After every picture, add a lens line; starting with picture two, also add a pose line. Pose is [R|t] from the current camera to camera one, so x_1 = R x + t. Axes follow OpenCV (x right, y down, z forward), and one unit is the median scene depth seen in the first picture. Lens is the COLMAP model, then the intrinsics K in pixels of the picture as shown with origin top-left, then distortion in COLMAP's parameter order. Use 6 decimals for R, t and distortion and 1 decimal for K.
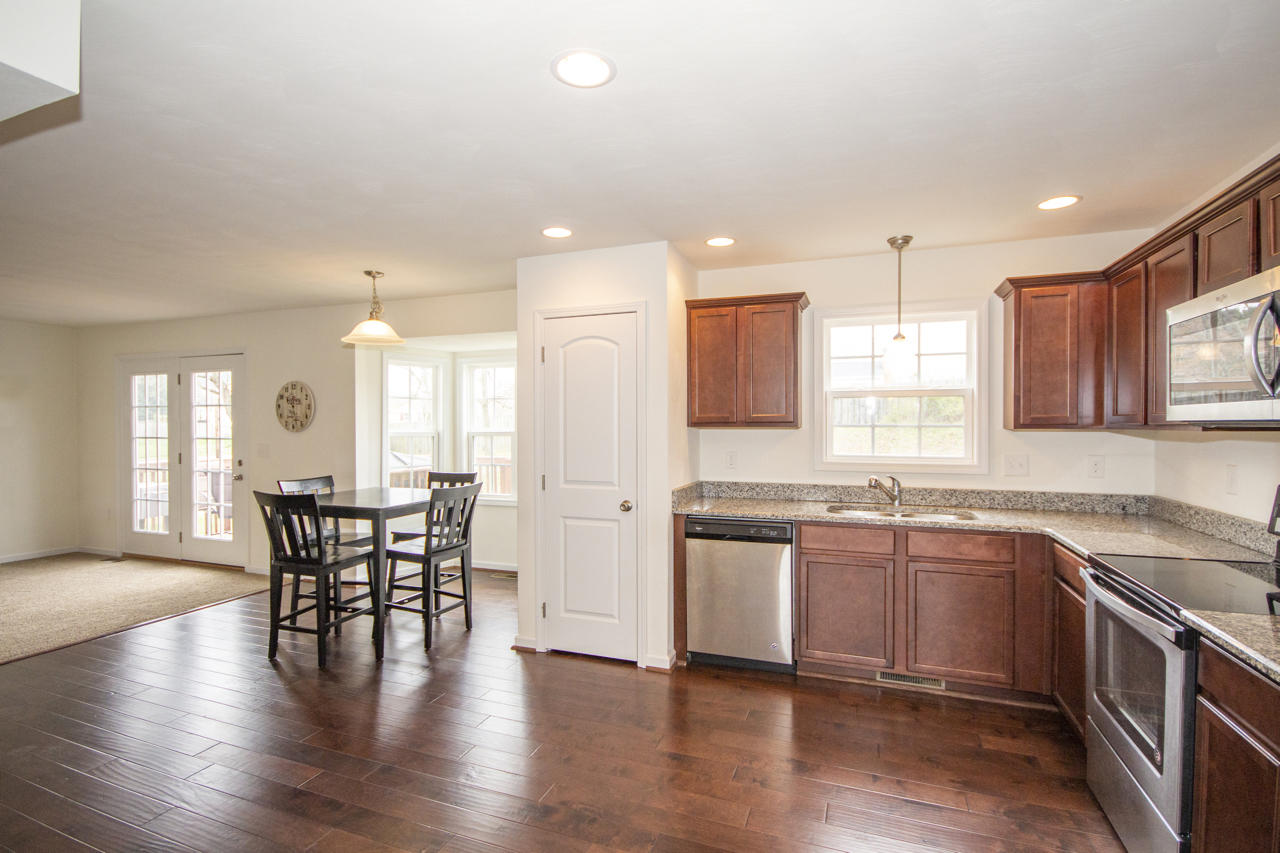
lens RADIAL K [[602.2, 0, 642.6], [0, 602.2, 433.3], [0, 0, 1]] dist [-0.000274, -0.002006]
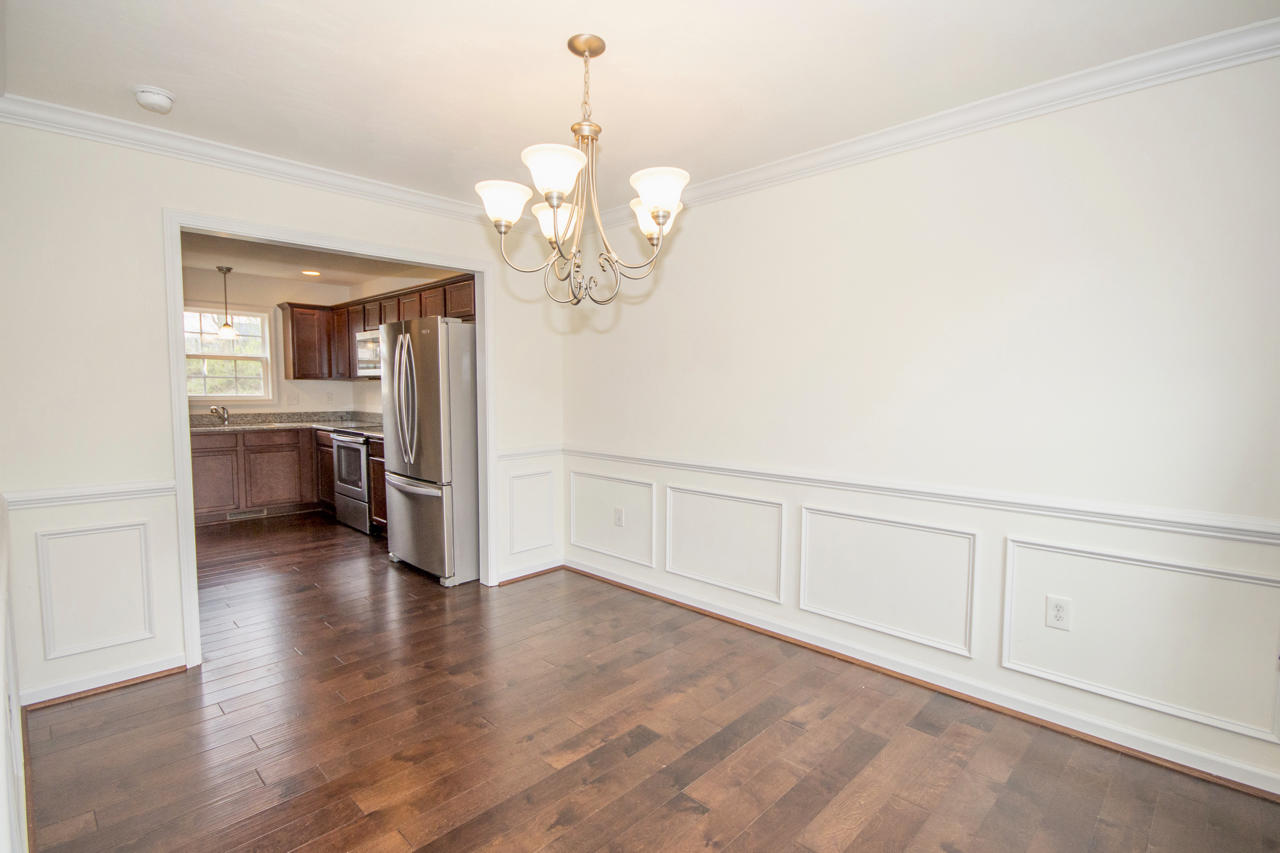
lens RADIAL K [[602.2, 0, 642.6], [0, 602.2, 433.3], [0, 0, 1]] dist [-0.000274, -0.002006]
pose [[0.401006, -0.064487, 0.913803, -0.676718], [0.012042, 0.997804, 0.065130, 0.050988], [-0.915996, -0.015113, 0.400902, -0.773421]]
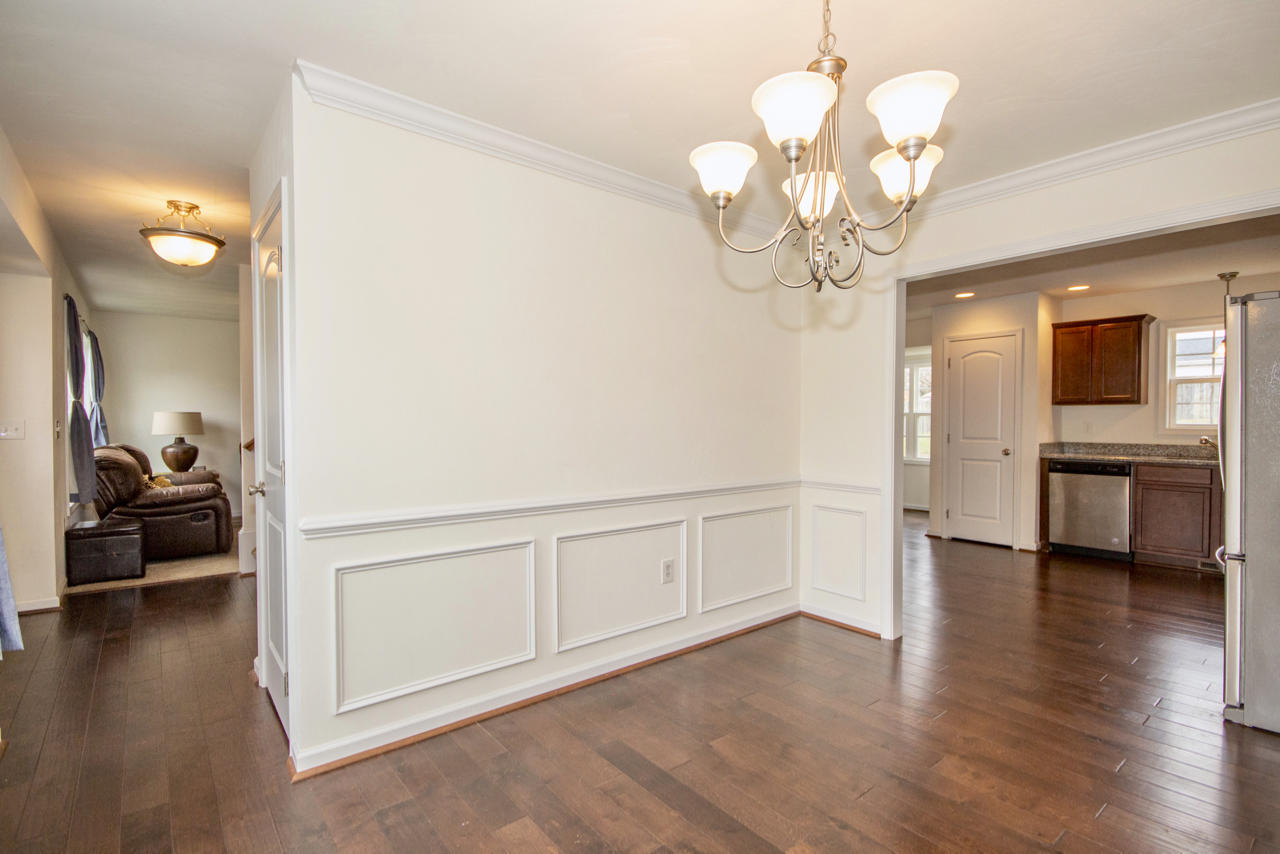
lens RADIAL K [[608.8, 0, 628.3], [0, 608.8, 433.8], [0, 0, 1]] dist [-0.001871, -0.001385]
pose [[0.856961, 0.013508, -0.515204, -0.057721], [-0.007701, 0.999880, 0.013406, 0.055983], [0.515324, -0.007521, 0.856963, -0.991250]]
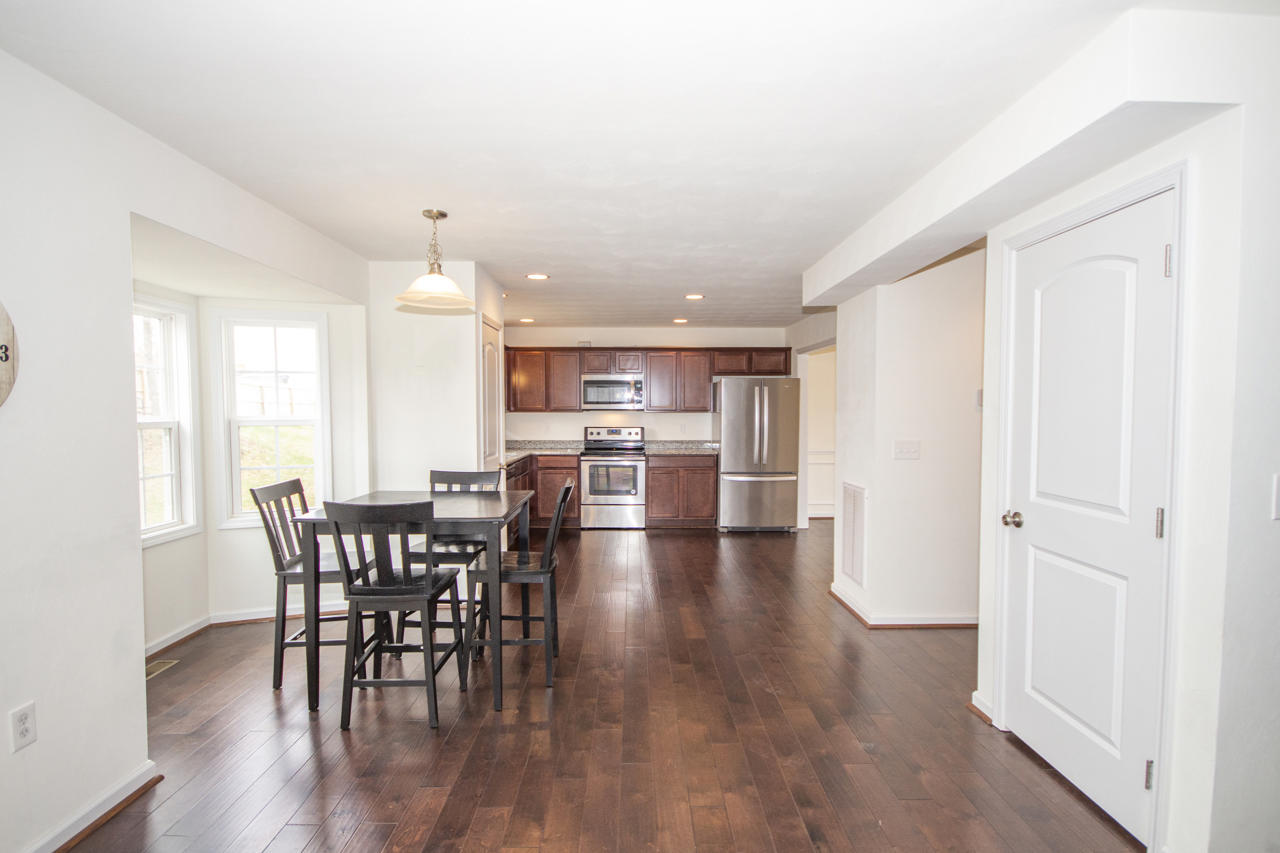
lens RADIAL K [[611.8, 0, 639.1], [0, 611.8, 433.2], [0, 0, 1]] dist [0.000297, -0.006219]
pose [[-0.367994, -0.036296, 0.929119, -1.499195], [0.016205, 0.998836, 0.045438, -0.021661], [-0.929687, 0.031778, -0.366977, 1.241090]]
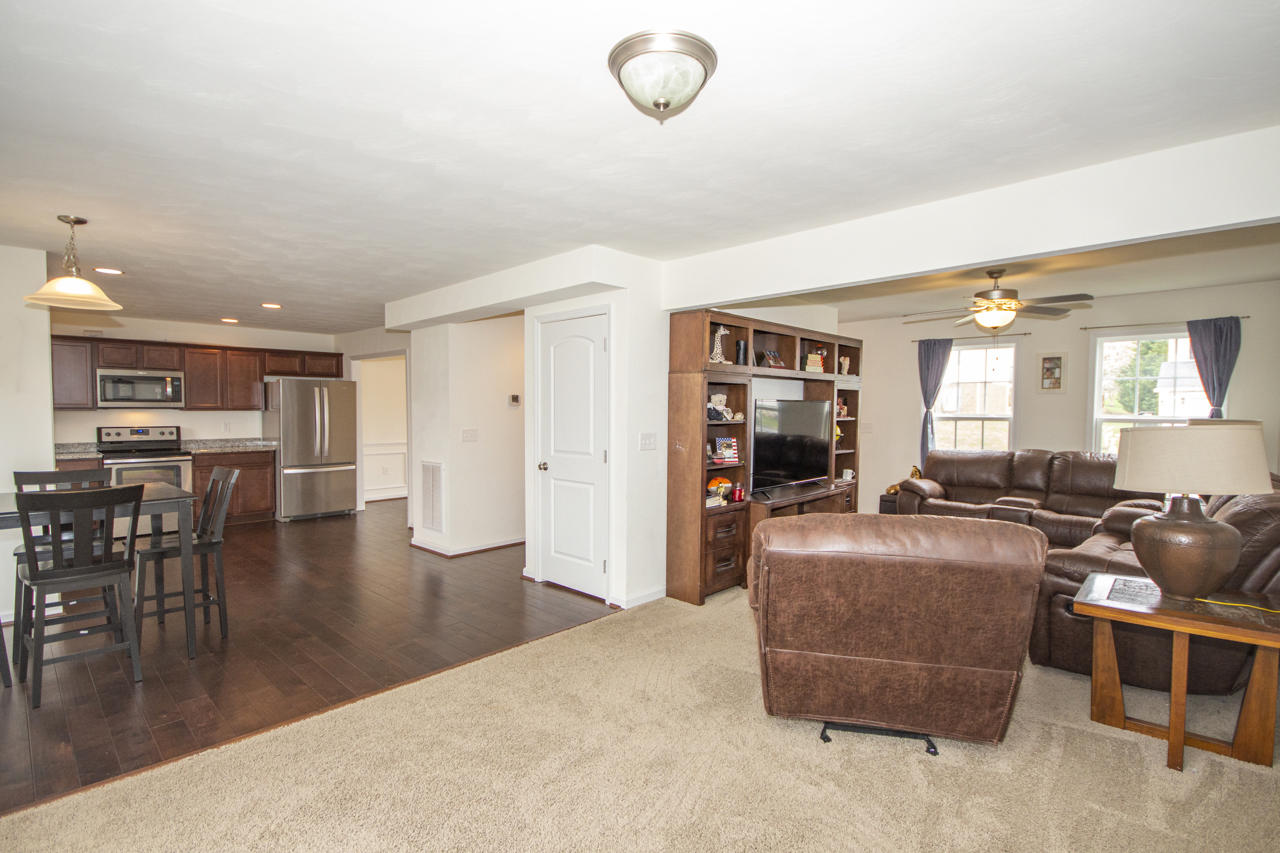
lens RADIAL K [[602.2, 0, 642.6], [0, 602.2, 433.3], [0, 0, 1]] dist [-0.000274, -0.002006]
pose [[-0.925977, -0.017051, 0.377195, -1.709377], [0.004423, 0.998421, 0.055991, -0.027366], [-0.377554, 0.053515, -0.924440, 1.733213]]
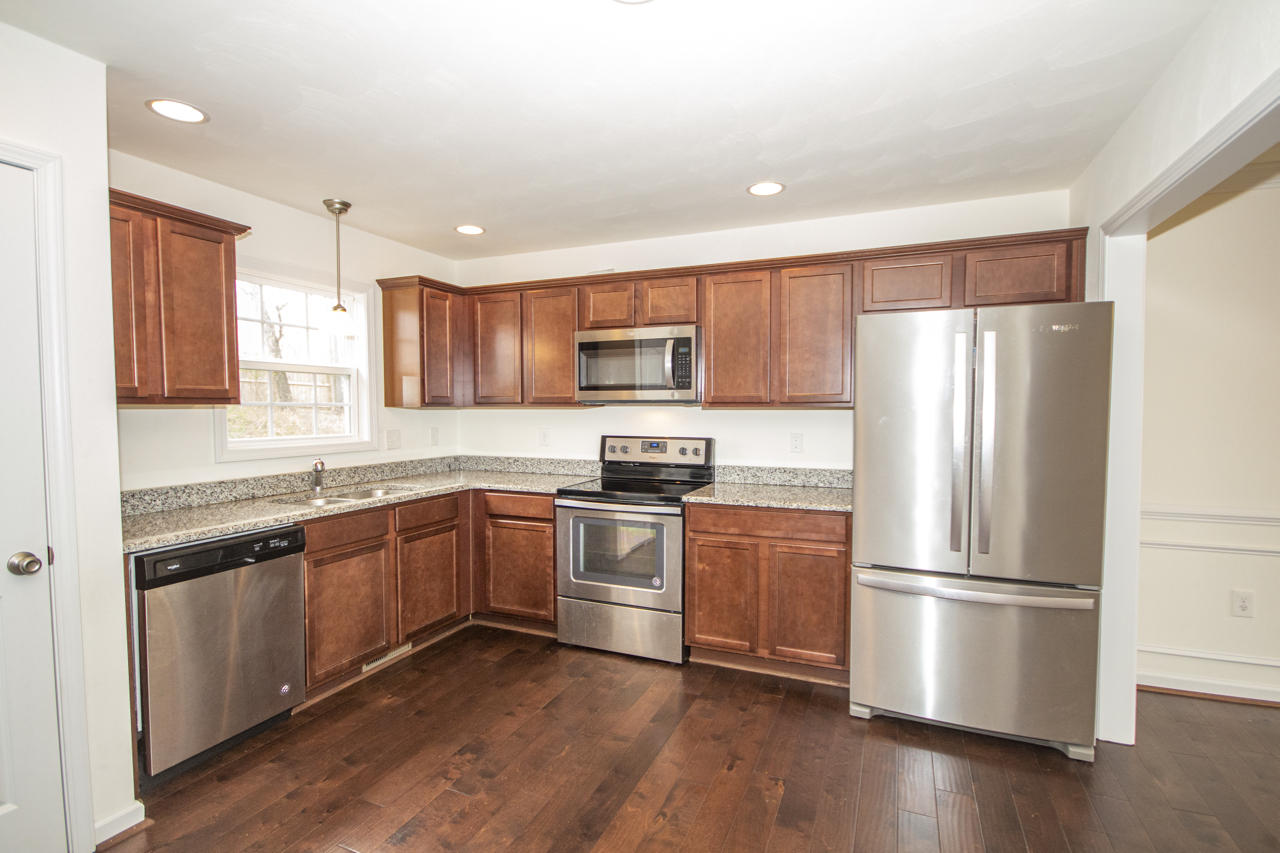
lens RADIAL K [[602.2, 0, 642.6], [0, 602.2, 433.3], [0, 0, 1]] dist [-0.000274, -0.002006]
pose [[0.043703, -0.040313, 0.998231, -0.486287], [0.018500, 0.999047, 0.039536, 0.005431], [-0.998873, 0.016739, 0.044407, 0.479542]]
